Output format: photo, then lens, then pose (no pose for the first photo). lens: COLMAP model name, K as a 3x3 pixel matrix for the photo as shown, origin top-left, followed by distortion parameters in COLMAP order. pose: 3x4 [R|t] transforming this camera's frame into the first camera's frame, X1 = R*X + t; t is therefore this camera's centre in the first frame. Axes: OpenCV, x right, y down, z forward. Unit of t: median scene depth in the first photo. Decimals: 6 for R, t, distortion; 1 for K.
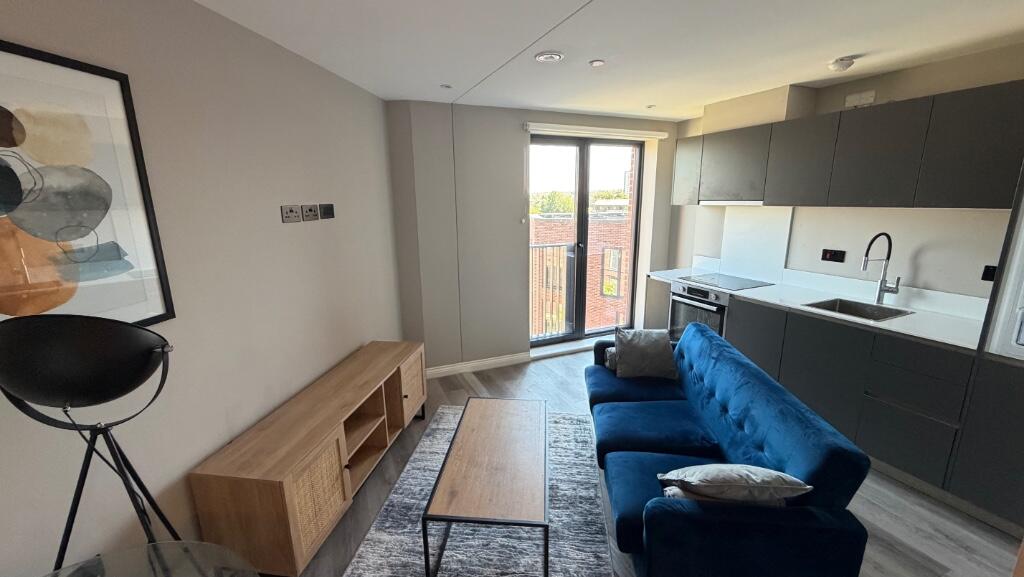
lens RADIAL K [[407.4, 0, 512.0], [0, 407.4, 288.5], [0, 0, 1]] dist [-0.000106, -0.000071]
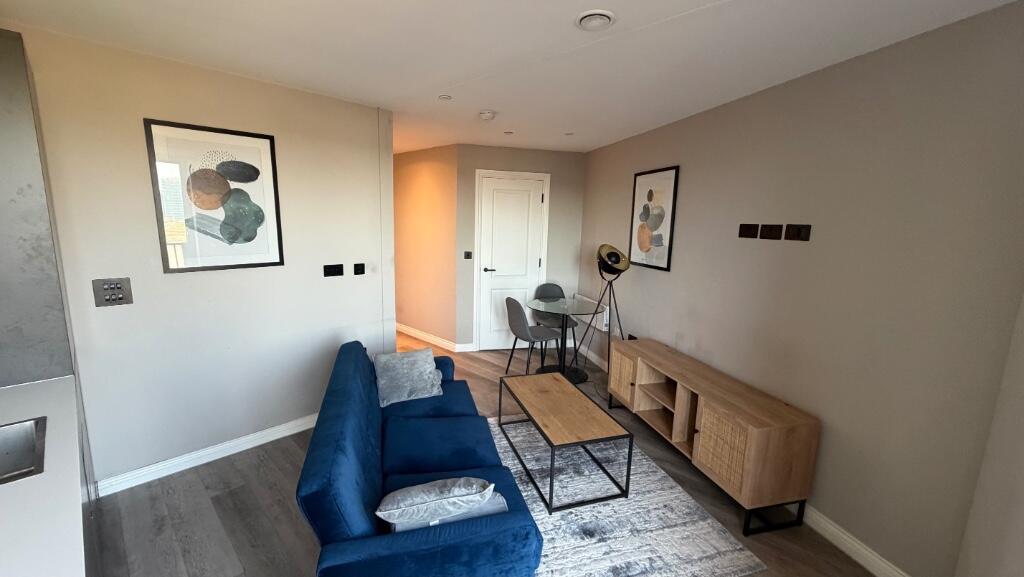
lens RADIAL K [[407.4, 0, 512.0], [0, 407.4, 288.5], [0, 0, 1]] dist [-0.000106, -0.000071]
pose [[-0.918668, 0.051399, -0.391673, 0.438327], [-0.103515, 0.925531, 0.364250, -0.309419], [0.381227, 0.375168, -0.844935, 1.435758]]
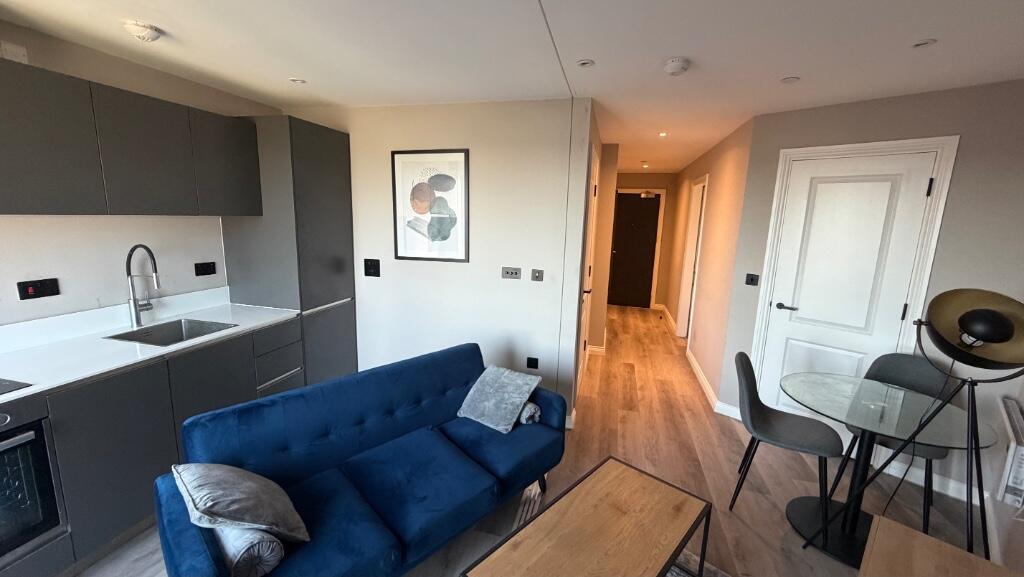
lens RADIAL K [[407.4, 0, 512.0], [0, 407.4, 288.5], [0, 0, 1]] dist [-0.000106, -0.000071]
pose [[-0.786071, -0.120738, 0.606230, -0.229662], [0.113869, 0.935670, 0.333999, -0.237051], [-0.607558, 0.331578, -0.721755, 1.124529]]
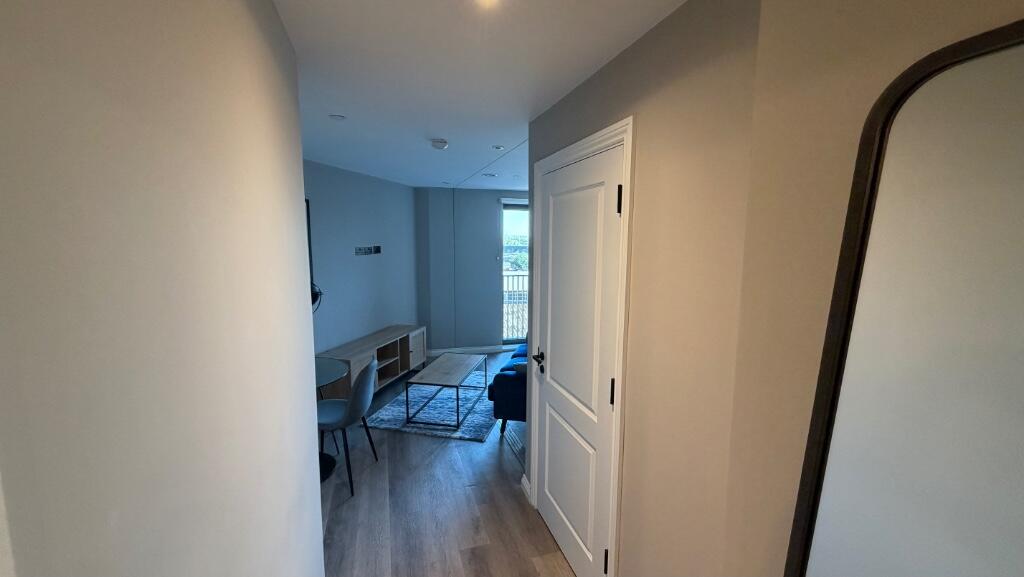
lens RADIAL K [[408.9, 0, 502.5], [0, 408.9, 289.6], [0, 0, 1]] dist [0.000164, 0.000009]
pose [[0.991304, 0.029073, -0.128337, 0.349428], [-0.041389, 0.994677, -0.094363, 0.139622], [0.124911, 0.098854, 0.987231, -0.735082]]
